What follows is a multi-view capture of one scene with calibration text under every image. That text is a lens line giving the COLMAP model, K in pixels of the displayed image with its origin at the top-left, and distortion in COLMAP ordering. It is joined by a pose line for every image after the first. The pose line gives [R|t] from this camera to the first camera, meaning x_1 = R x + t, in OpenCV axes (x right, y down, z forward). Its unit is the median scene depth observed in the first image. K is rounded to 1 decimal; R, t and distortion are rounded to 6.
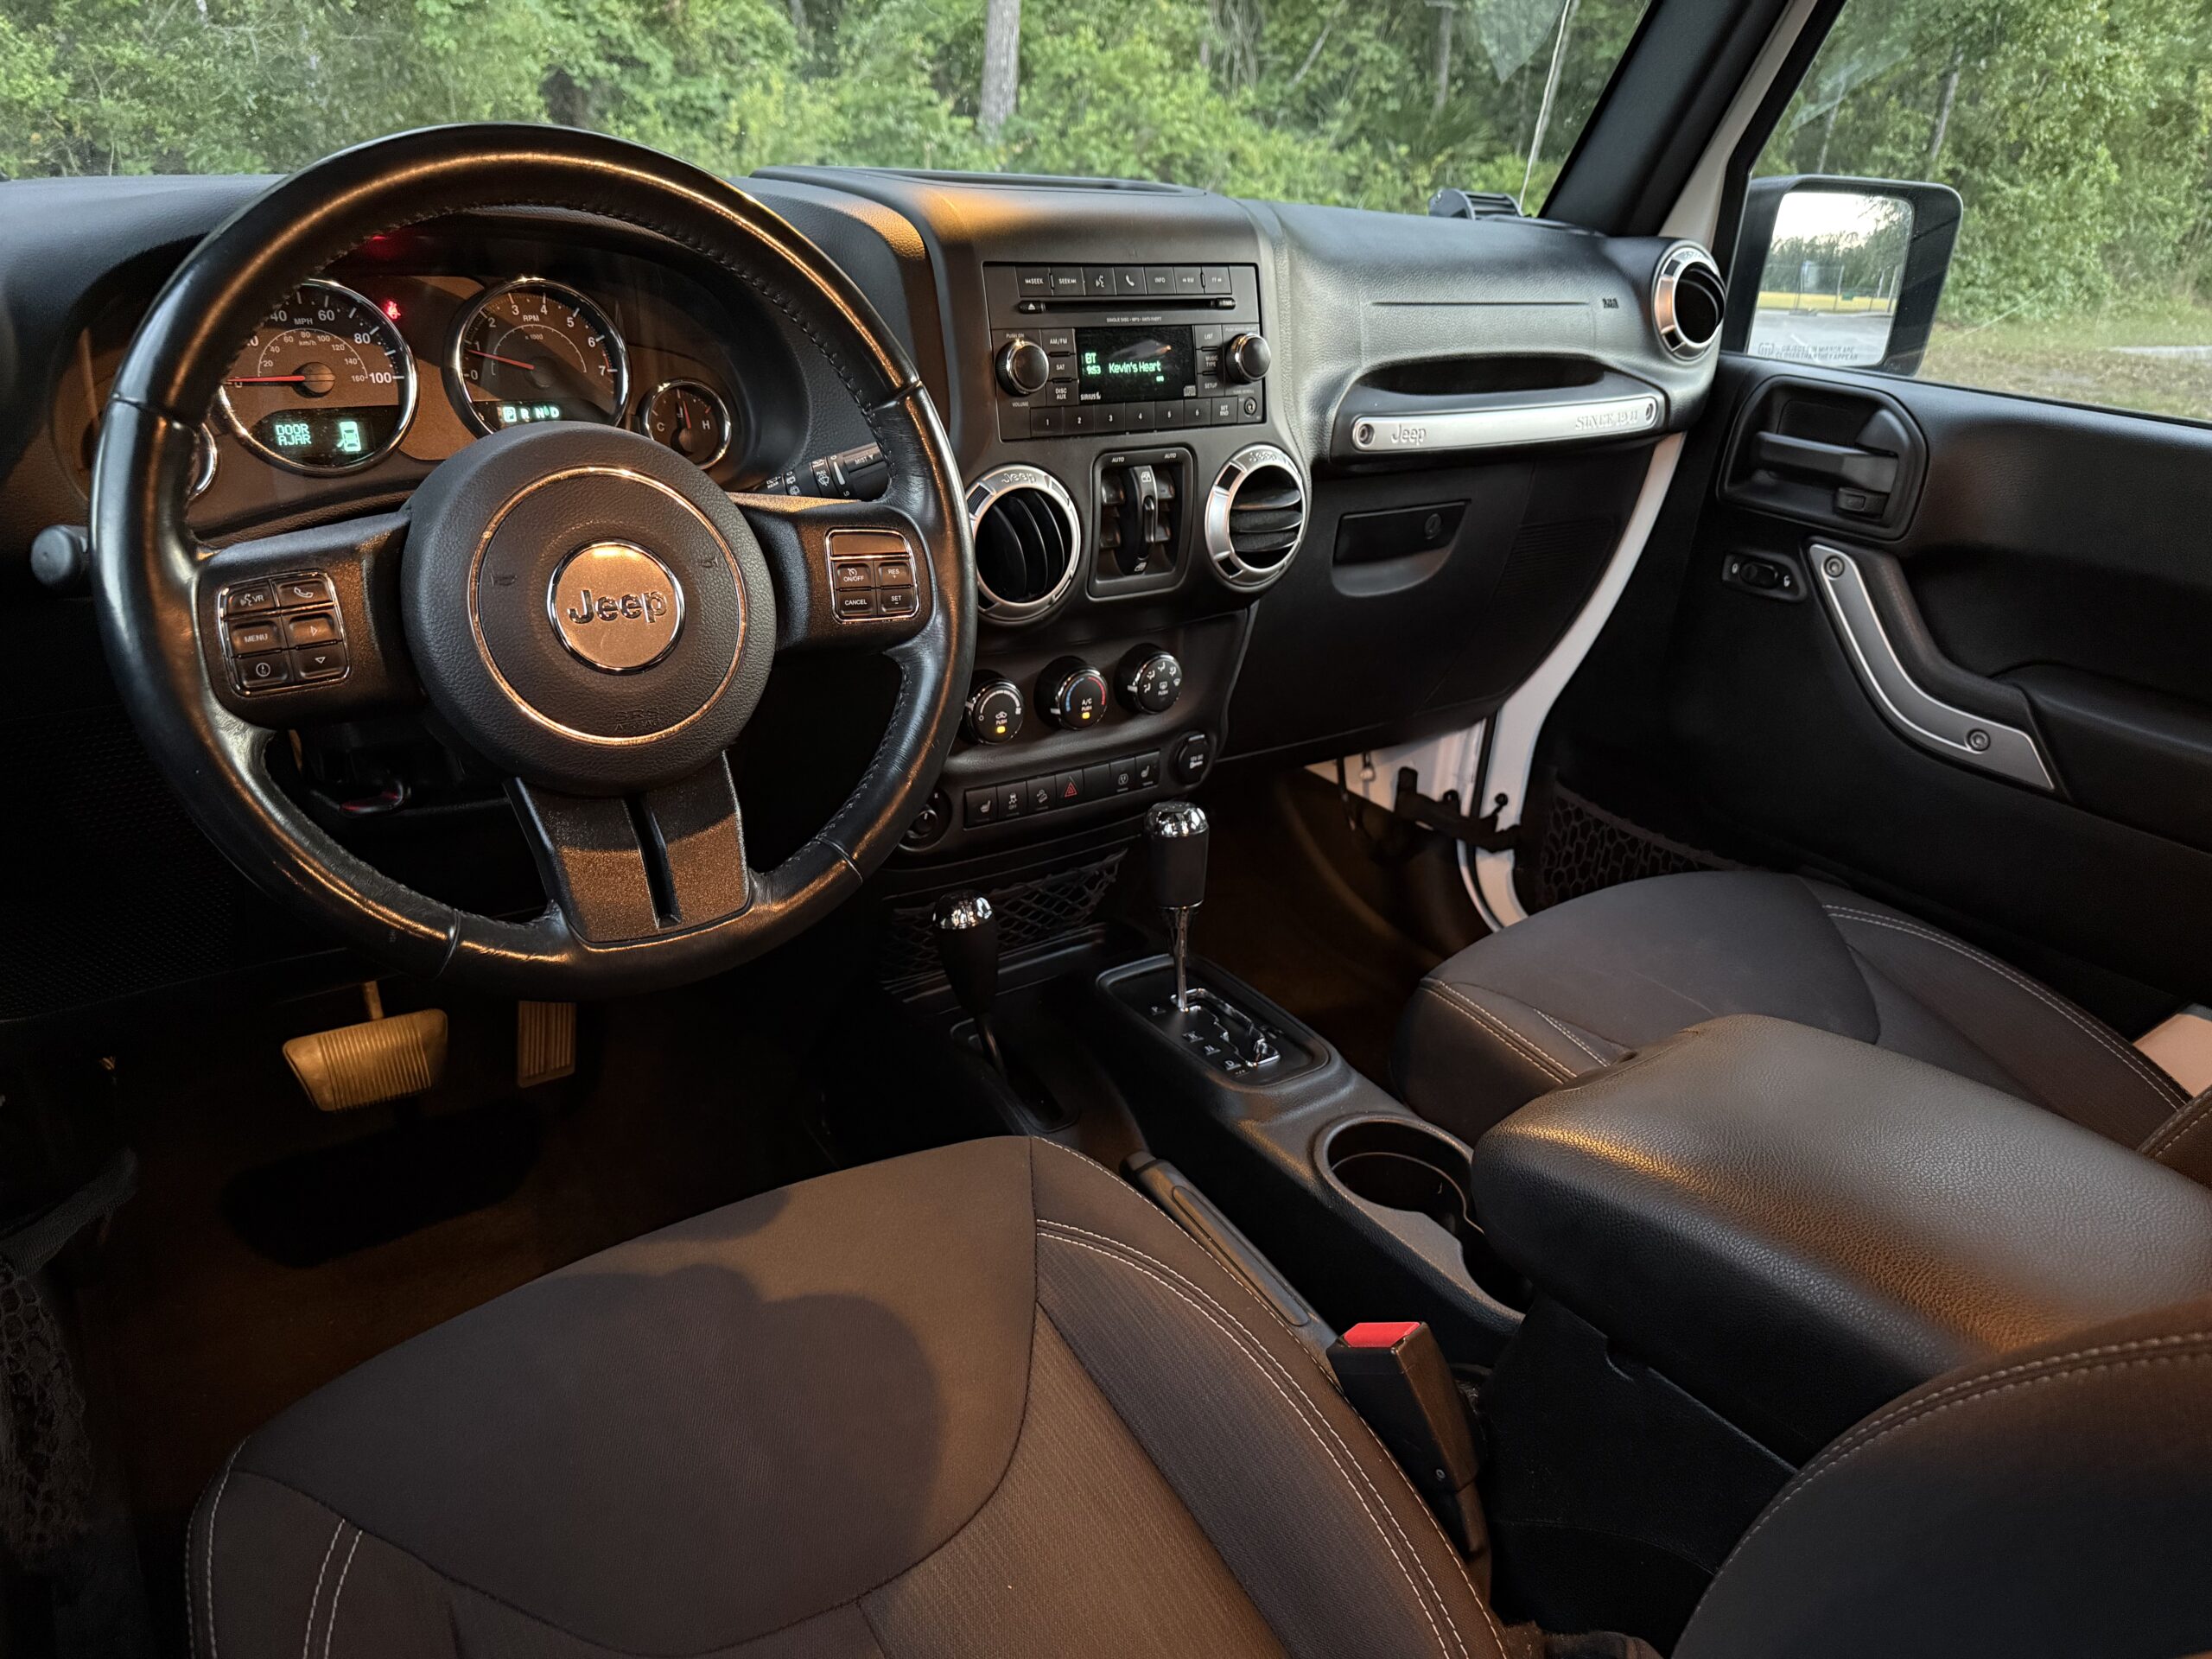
lens RADIAL K [[1538.8, 0, 1092.4], [0, 1538.8, 870.7], [0, 0, 1]] dist [0.030803, -0.030877]
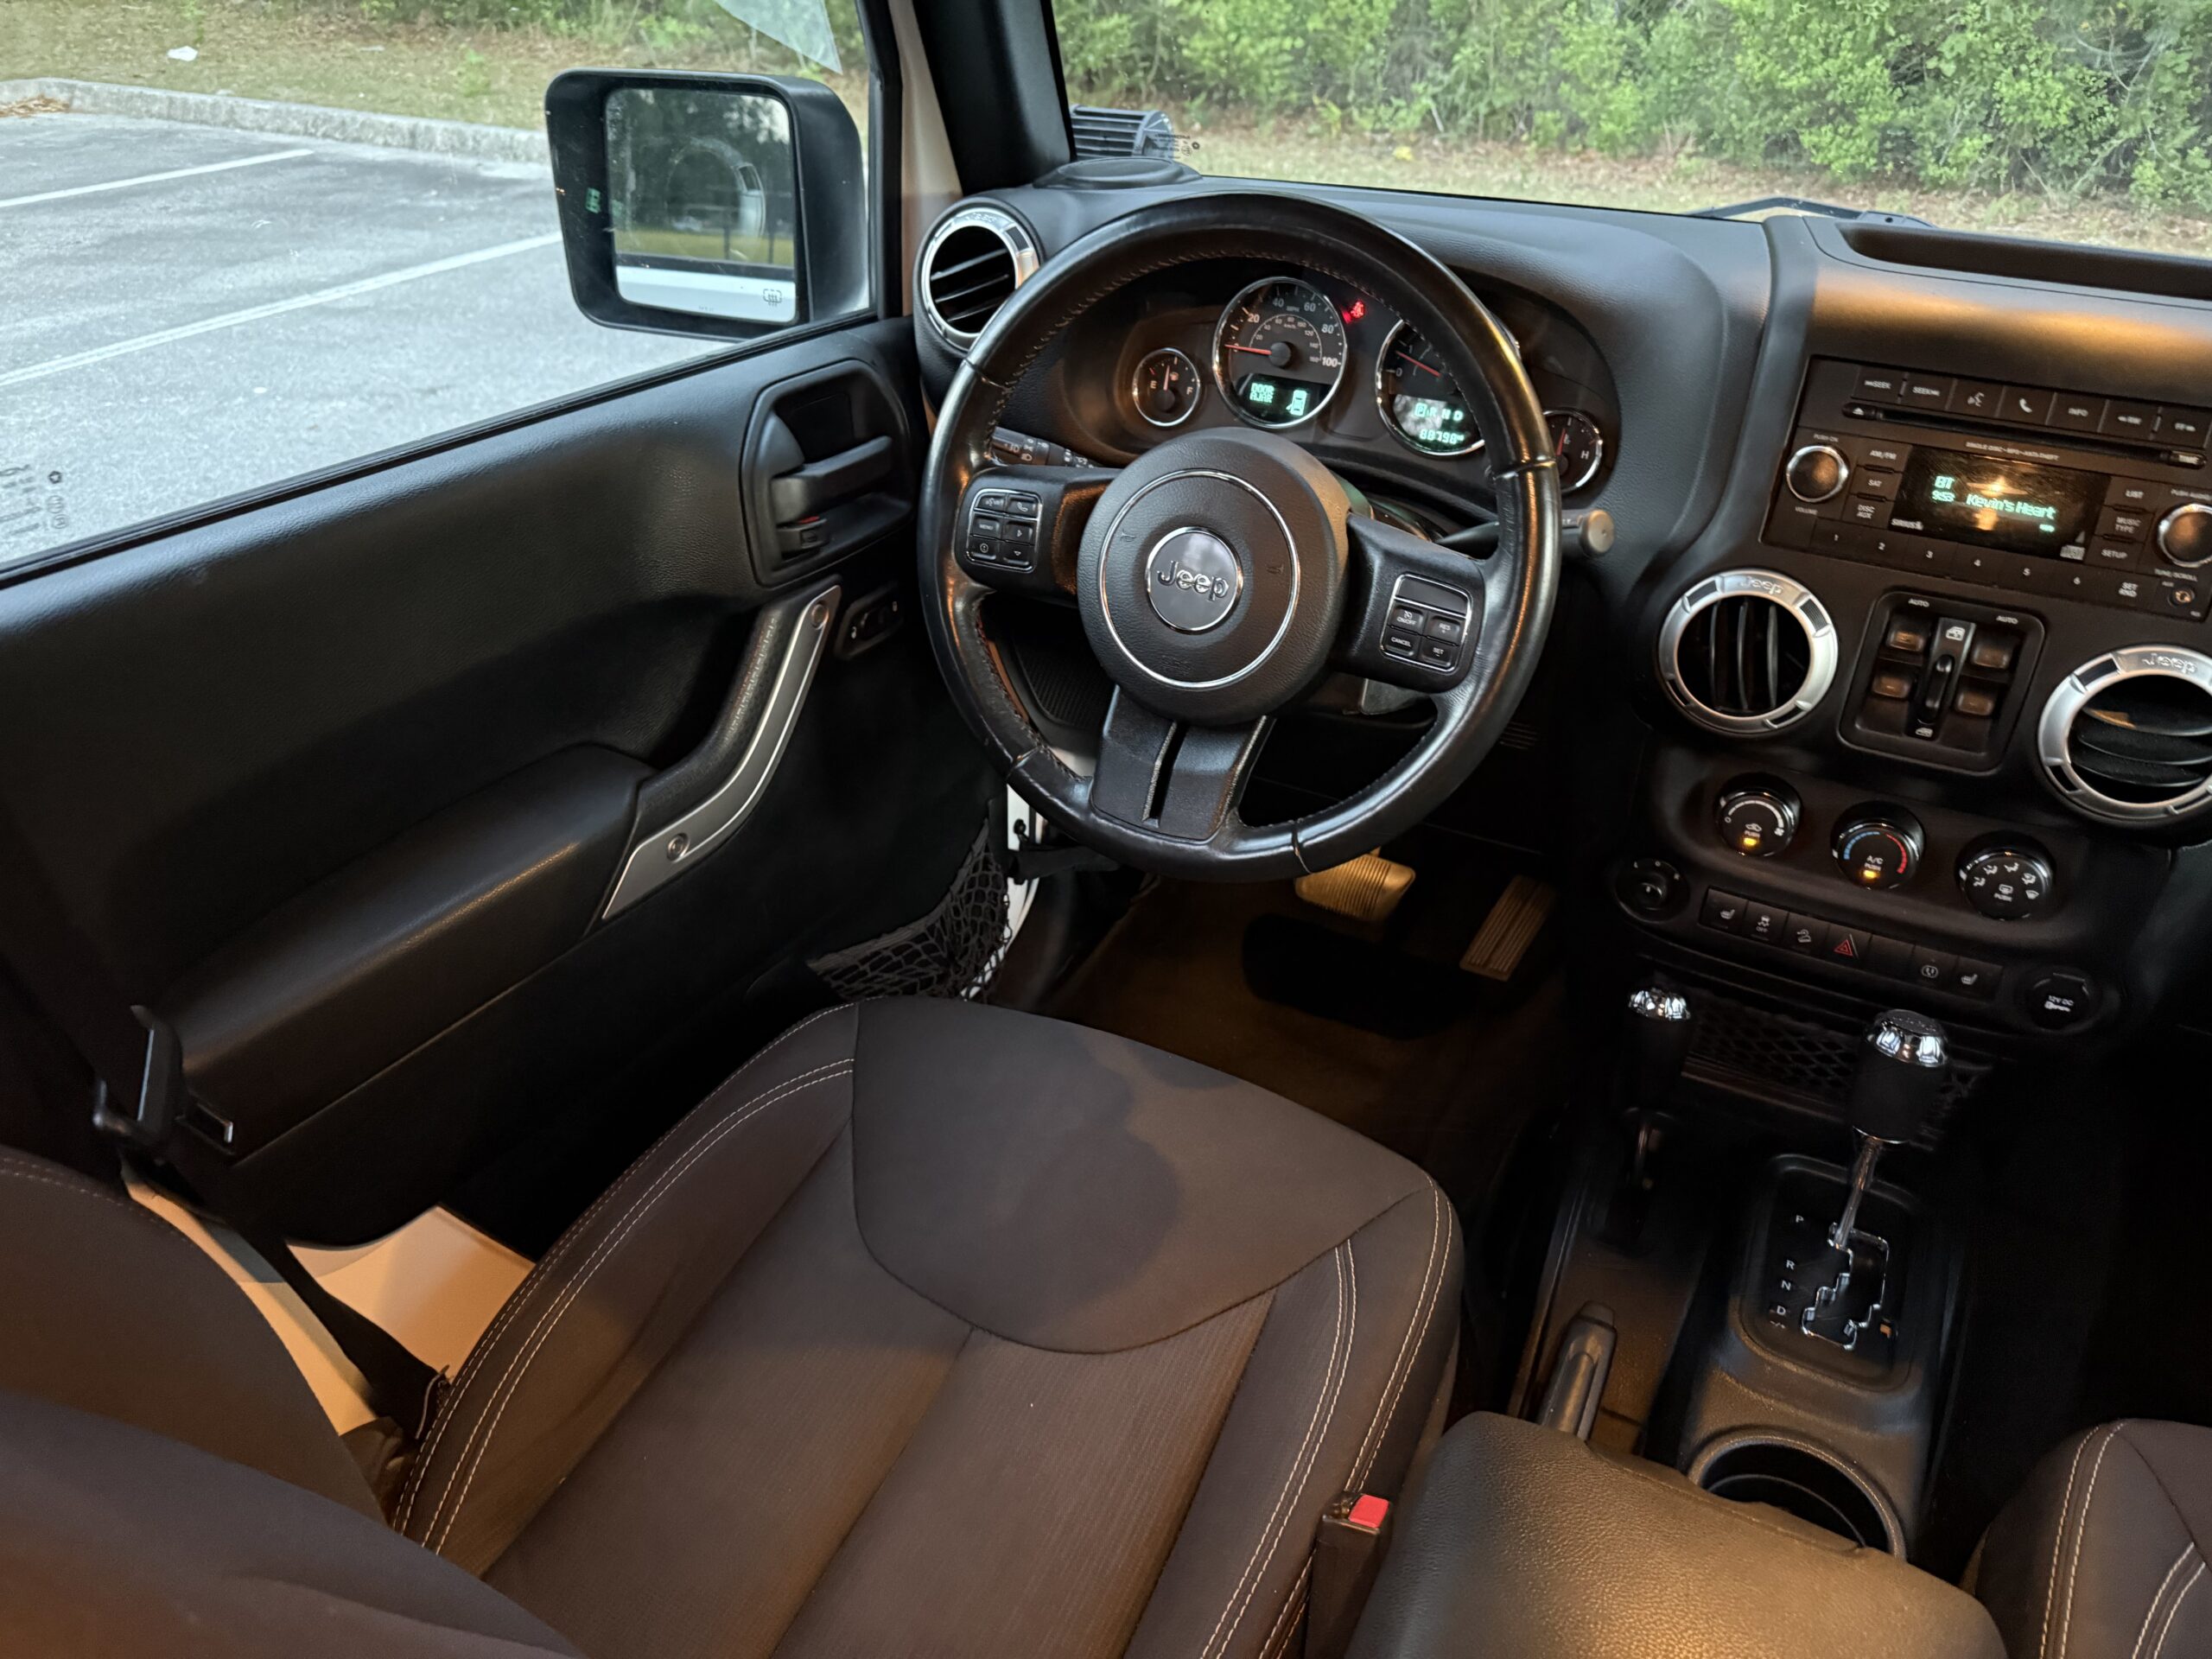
lens RADIAL K [[1563.8, 0, 1104.1], [0, 1563.8, 832.8], [0, 0, 1]] dist [0.015269, -0.034669]
pose [[0.439426, 0.421824, -0.793076, 0.428627], [-0.383427, 0.886493, 0.259063, -0.160974], [0.812335, 0.190248, 0.551287, 0.150549]]
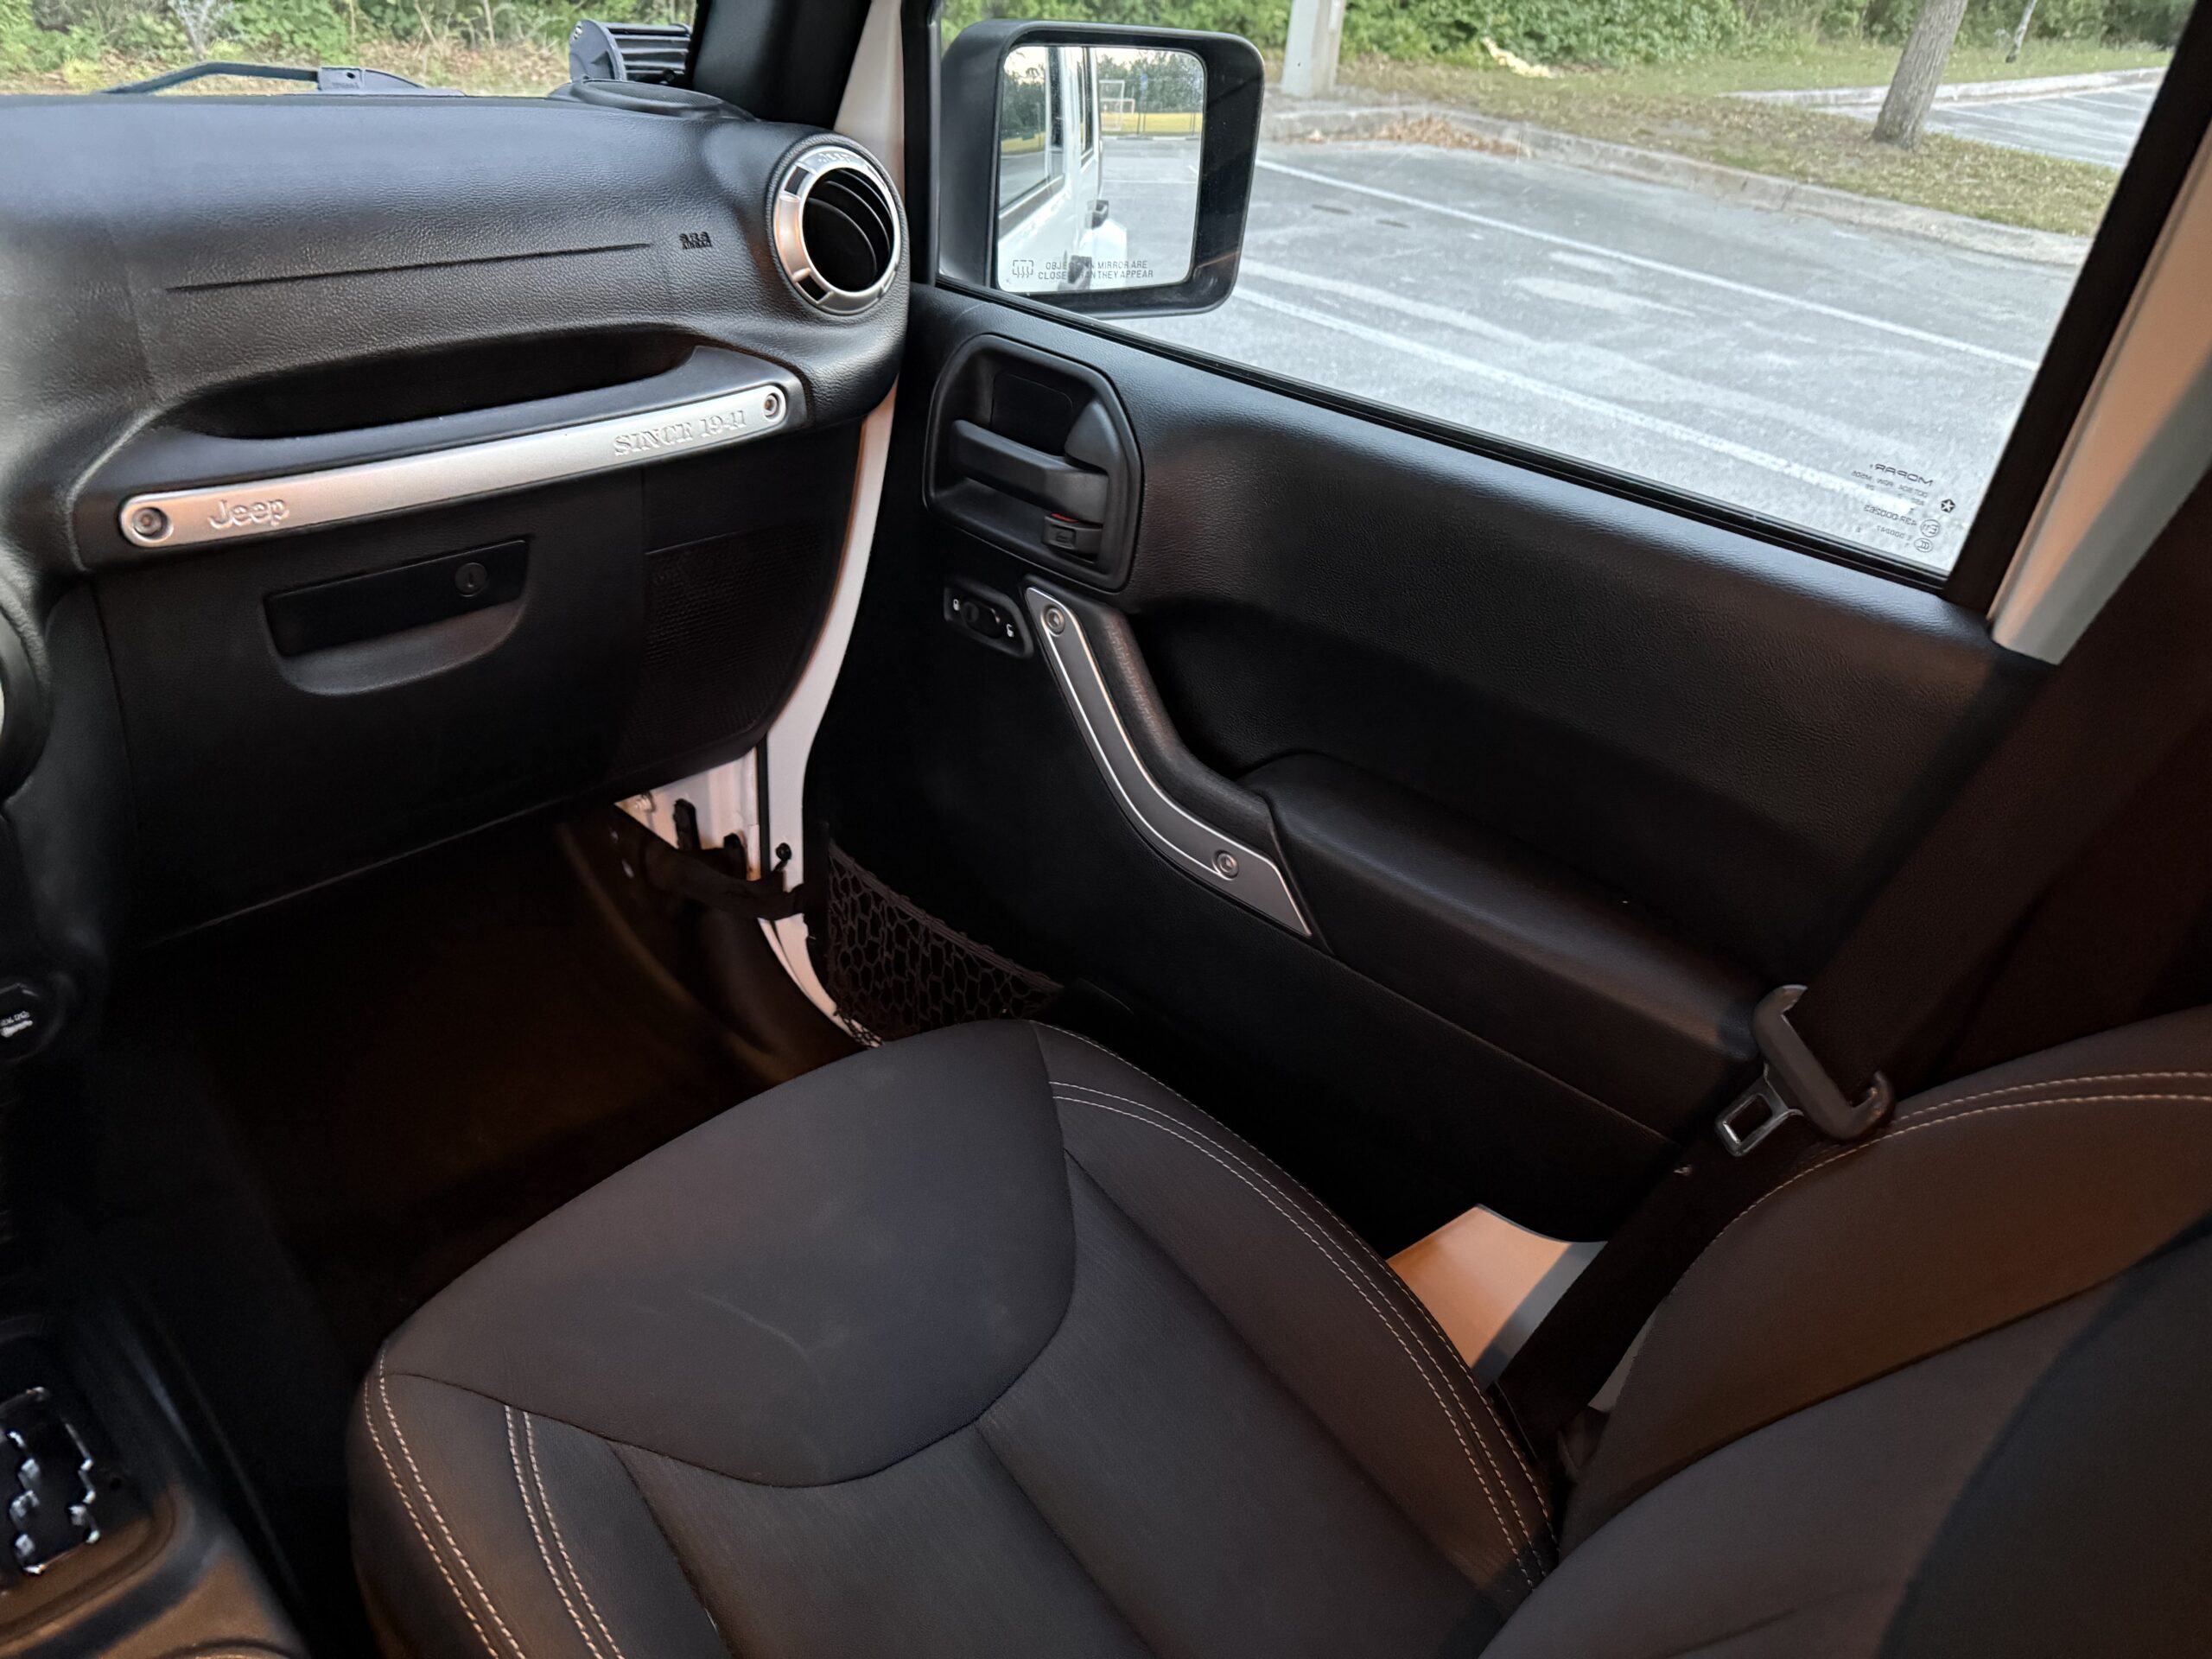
lens RADIAL K [[1541.4, 0, 1062.7], [0, 1541.4, 844.6], [0, 0, 1]] dist [0.083327, -0.110979]
pose [[0.984246, -0.075527, 0.159862, 0.379887], [0.054031, 0.989401, 0.134784, -0.199685], [-0.168347, -0.124023, 0.977894, 0.294949]]
